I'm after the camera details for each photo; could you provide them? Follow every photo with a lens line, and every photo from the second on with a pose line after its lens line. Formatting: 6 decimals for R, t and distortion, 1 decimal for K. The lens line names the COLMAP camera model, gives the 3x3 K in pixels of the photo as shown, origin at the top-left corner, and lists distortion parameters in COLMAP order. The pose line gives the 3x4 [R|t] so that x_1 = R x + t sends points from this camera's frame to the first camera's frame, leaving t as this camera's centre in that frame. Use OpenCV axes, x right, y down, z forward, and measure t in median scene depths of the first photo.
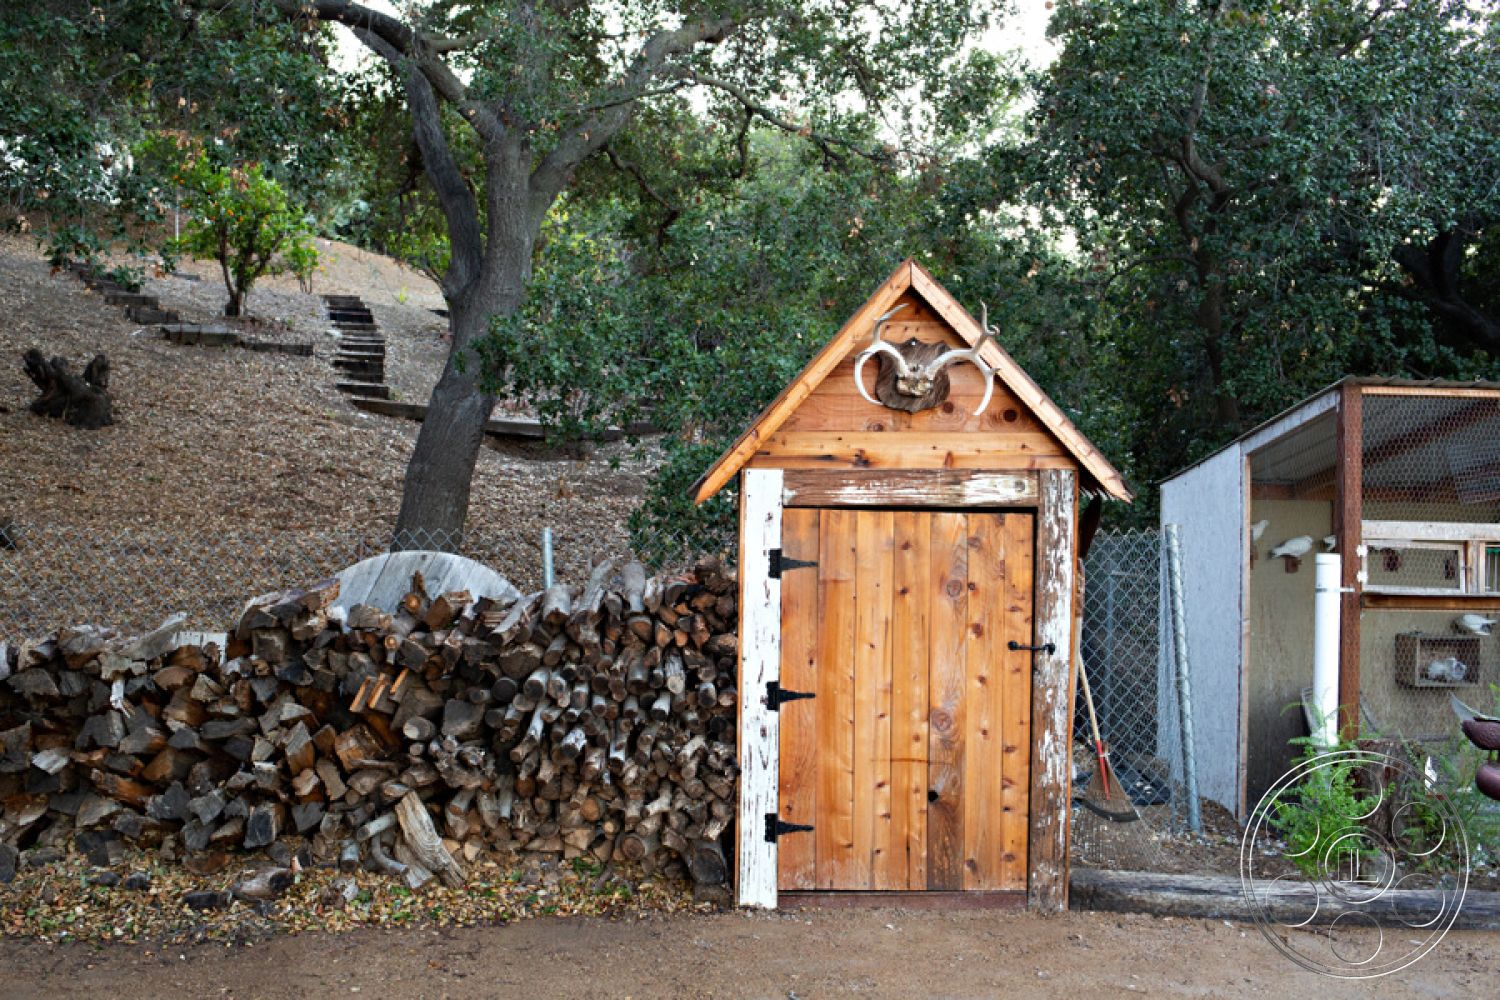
lens RADIAL K [[1300.1, 0, 750.0], [0, 1300.1, 500.0], [0, 0, 1]] dist [-0.048669, 0.006958]
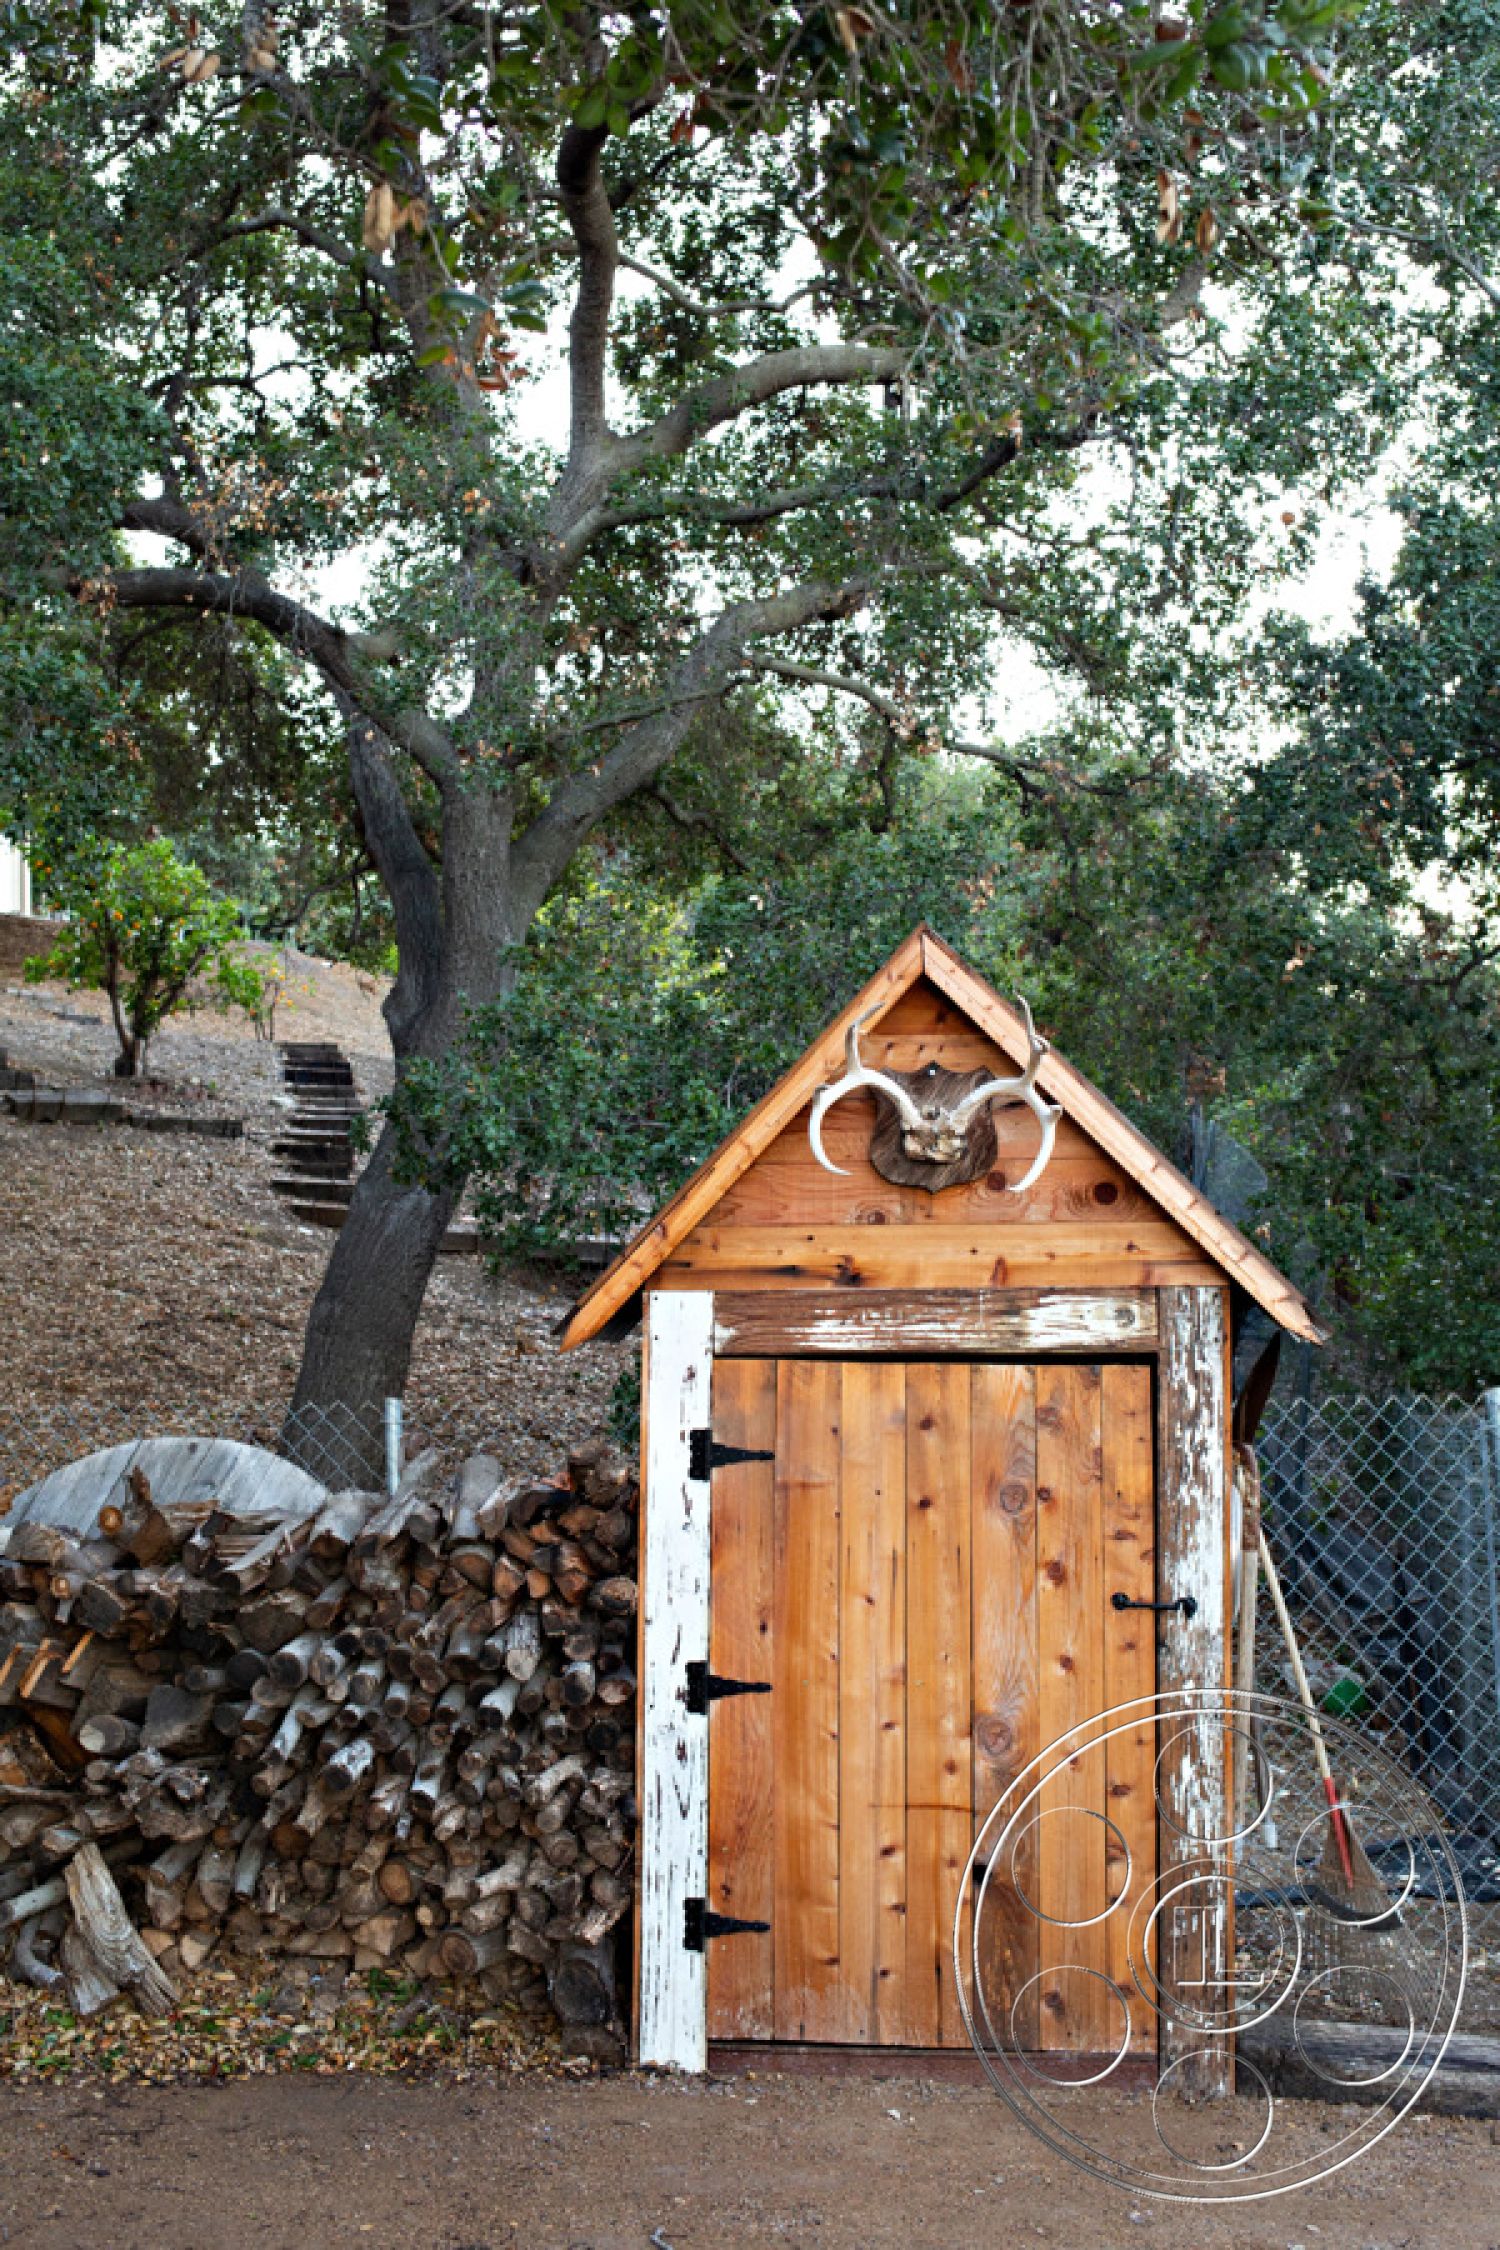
lens RADIAL K [[2137.3, 0, 750.0], [0, 2137.3, 1125.0], [0, 0, 1]] dist [-0.051368, 0.034857]
pose [[0.992404, -0.019366, -0.121485, 0.159798], [0.005344, 0.993386, -0.114703, 0.012290], [0.122903, 0.113182, 0.985944, 0.048040]]
